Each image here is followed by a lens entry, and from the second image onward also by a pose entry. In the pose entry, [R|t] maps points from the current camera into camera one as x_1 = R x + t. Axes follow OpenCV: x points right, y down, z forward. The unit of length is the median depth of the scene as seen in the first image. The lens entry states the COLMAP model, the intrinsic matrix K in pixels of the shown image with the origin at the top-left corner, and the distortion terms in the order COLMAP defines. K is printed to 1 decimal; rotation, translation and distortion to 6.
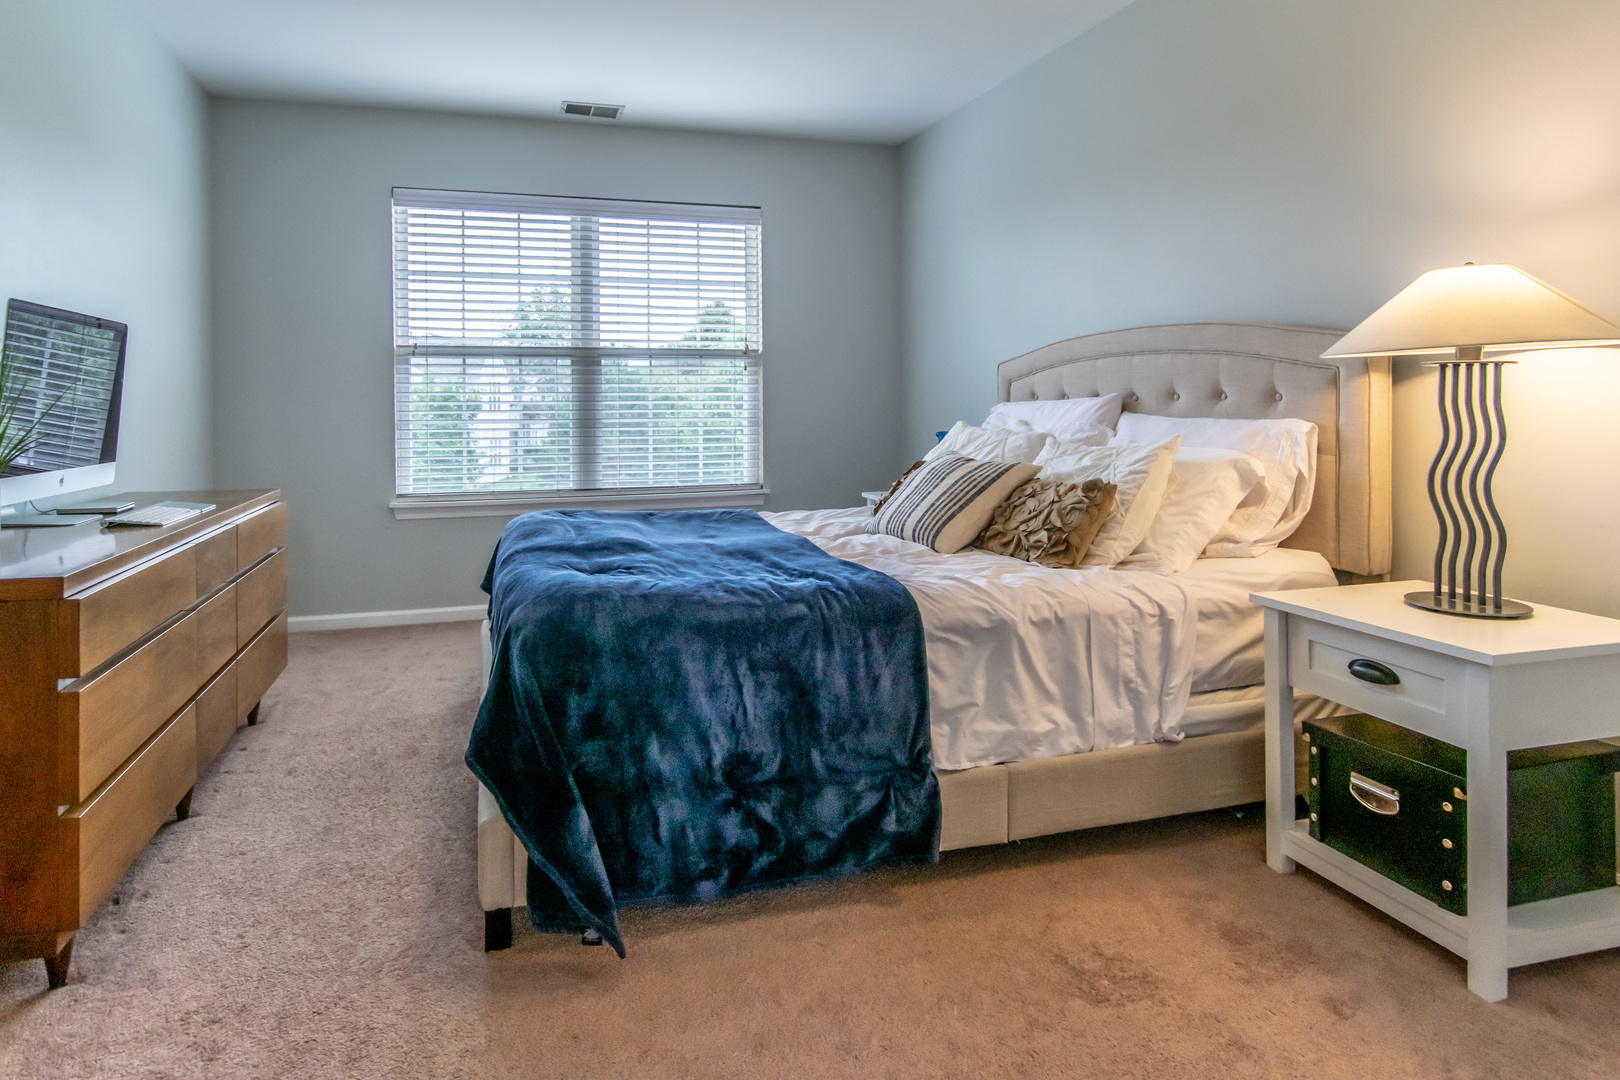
lens RADIAL K [[900.0, 0, 712.7], [0, 900.0, 379.5], [0, 0, 1]] dist [0.002246, -0.001208]
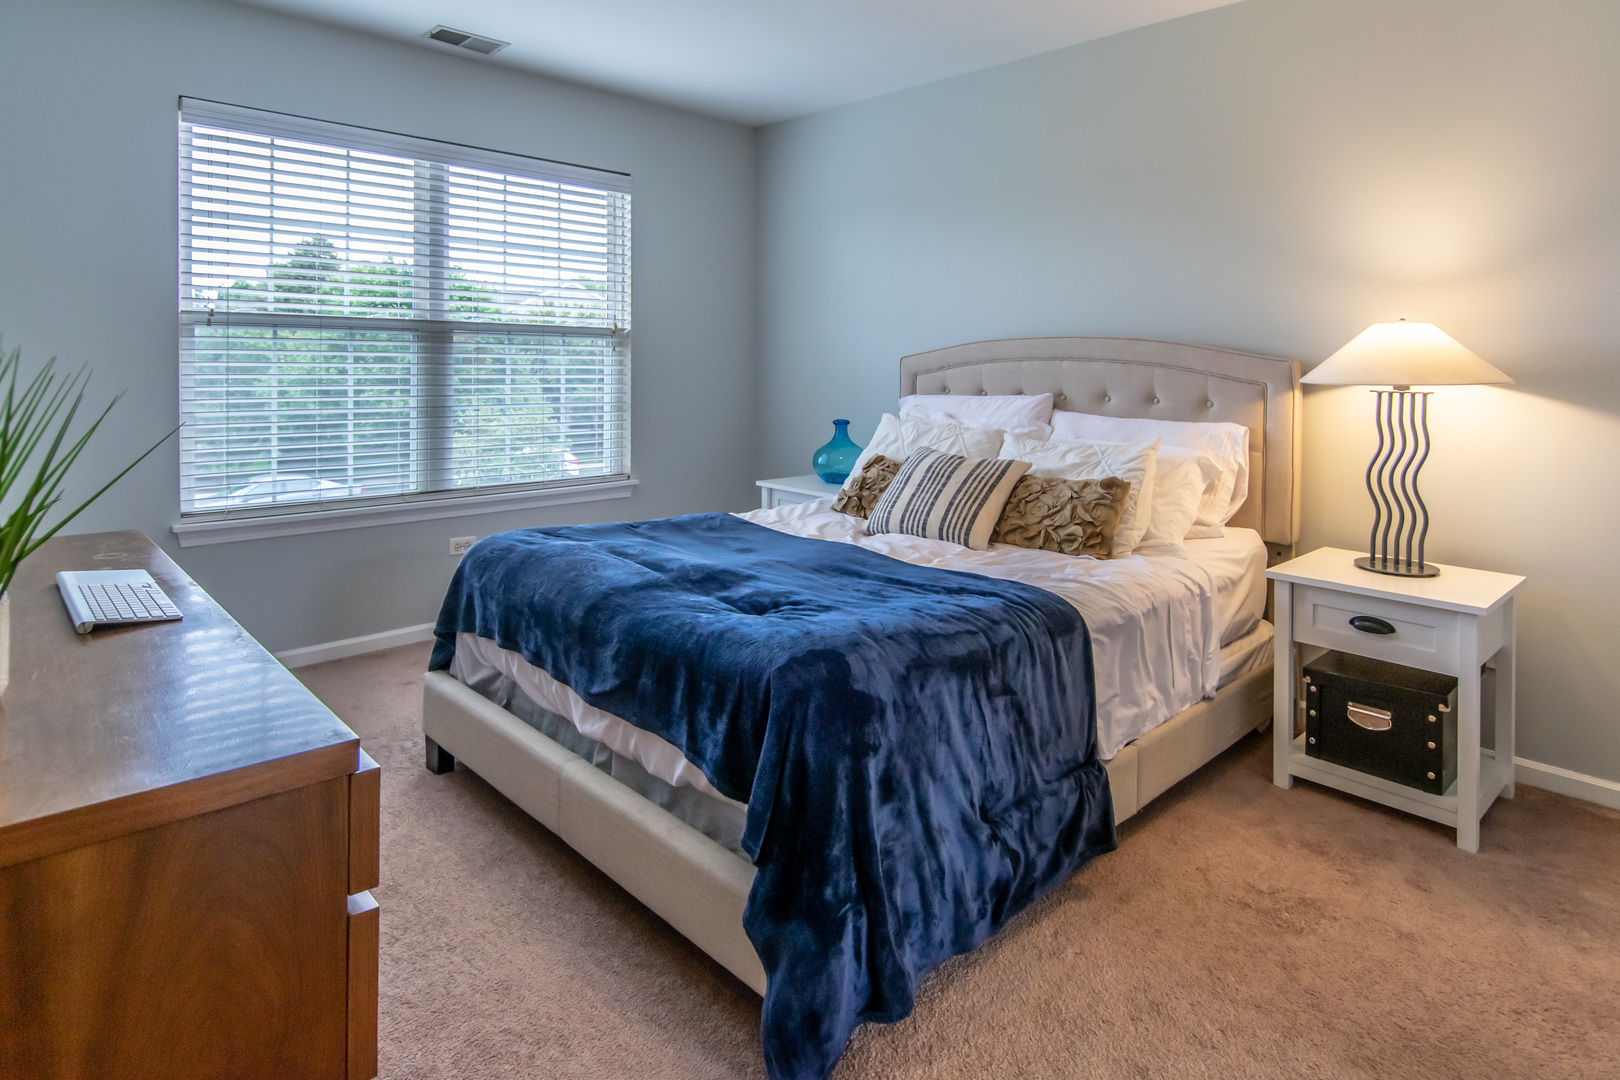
lens RADIAL K [[920.1, 0, 812.2], [0, 920.1, 337.1], [0, 0, 1]] dist [0.002195, -0.000056]
pose [[0.869643, 0.029540, 0.492797, -0.486580], [-0.030957, 0.999507, -0.005284, -0.050135], [-0.492710, -0.010660, 0.870128, 0.161466]]
